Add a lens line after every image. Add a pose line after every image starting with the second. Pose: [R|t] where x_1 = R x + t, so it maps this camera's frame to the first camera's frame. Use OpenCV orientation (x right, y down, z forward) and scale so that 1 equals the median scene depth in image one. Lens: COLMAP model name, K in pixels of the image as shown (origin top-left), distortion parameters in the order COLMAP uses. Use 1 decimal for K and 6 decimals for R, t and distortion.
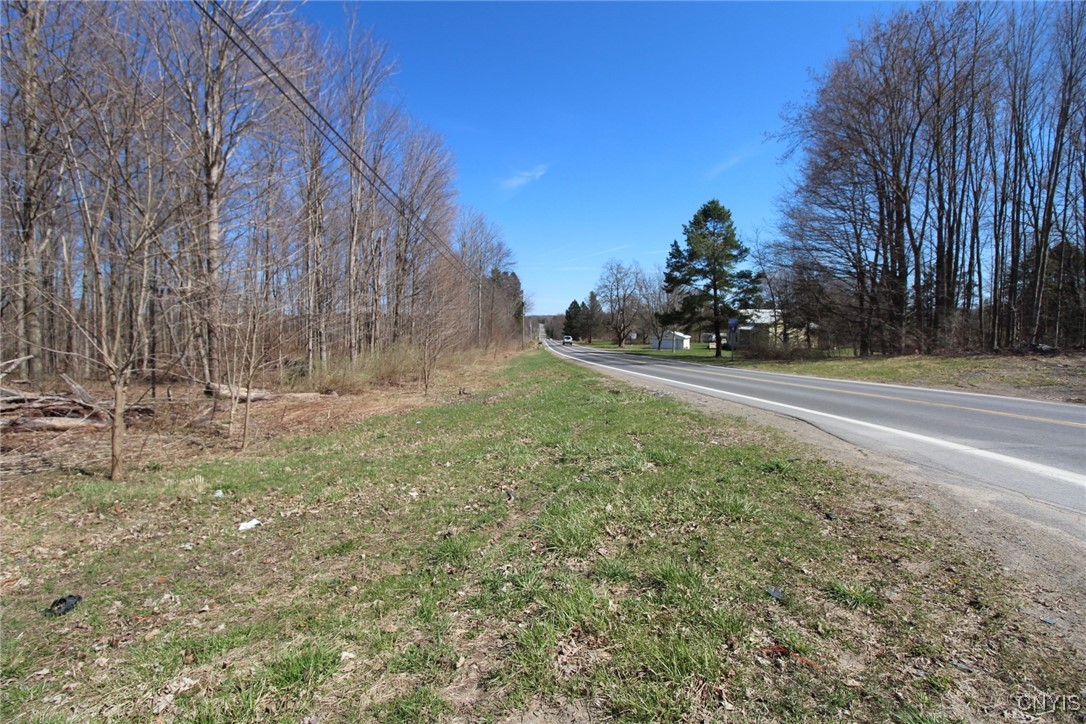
lens RADIAL K [[499.7, 0, 529.5], [0, 499.7, 339.8], [0, 0, 1]] dist [-0.001181, -0.011968]
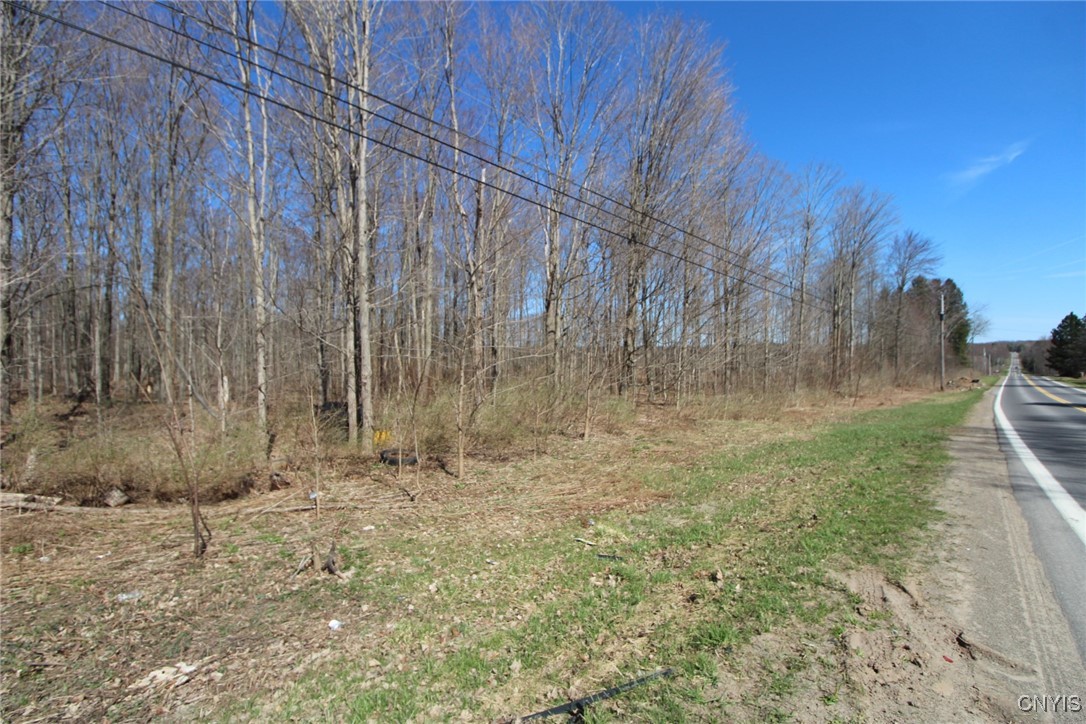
lens RADIAL K [[499.7, 0, 543.7], [0, 499.7, 355.4], [0, 0, 1]] dist [-0.001181, -0.011968]
pose [[0.738296, -0.008630, -0.674421, 0.027588], [-0.012831, 0.999558, -0.026836, -0.001002], [0.674354, 0.028466, 0.737859, 0.160666]]
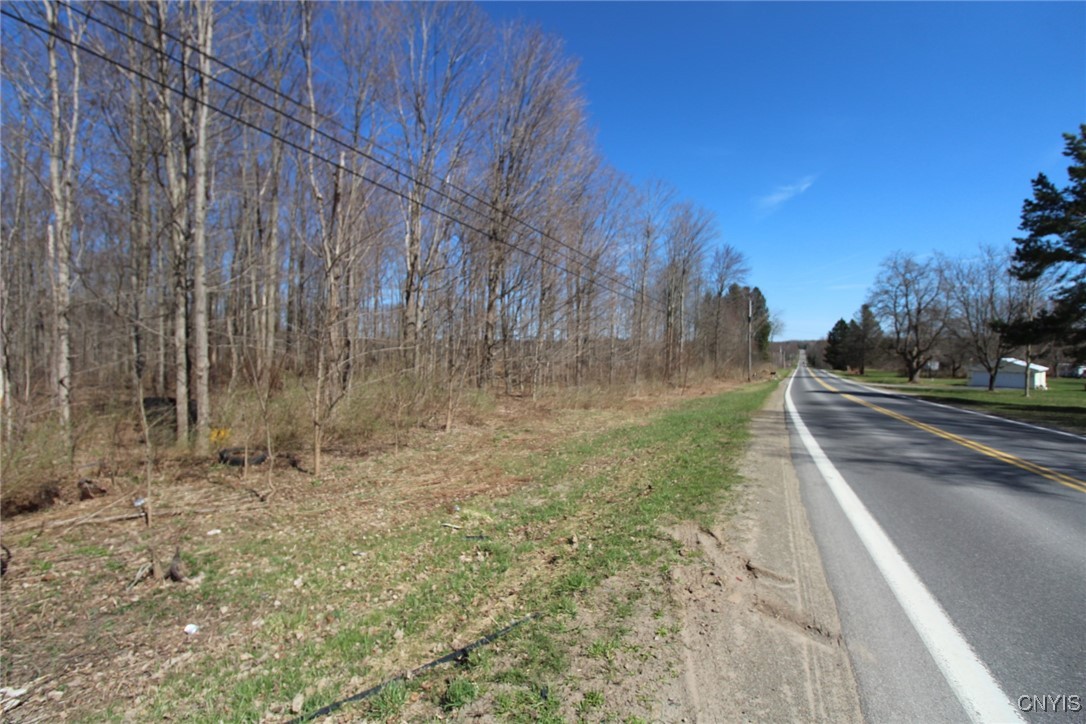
lens RADIAL K [[499.7, 0, 540.0], [0, 499.7, 347.8], [0, 0, 1]] dist [-0.001181, -0.011968]
pose [[0.894581, 0.001566, -0.446903, 0.028995], [-0.017617, 0.999340, -0.031763, -0.000952], [0.446558, 0.036288, 0.894018, 0.155548]]
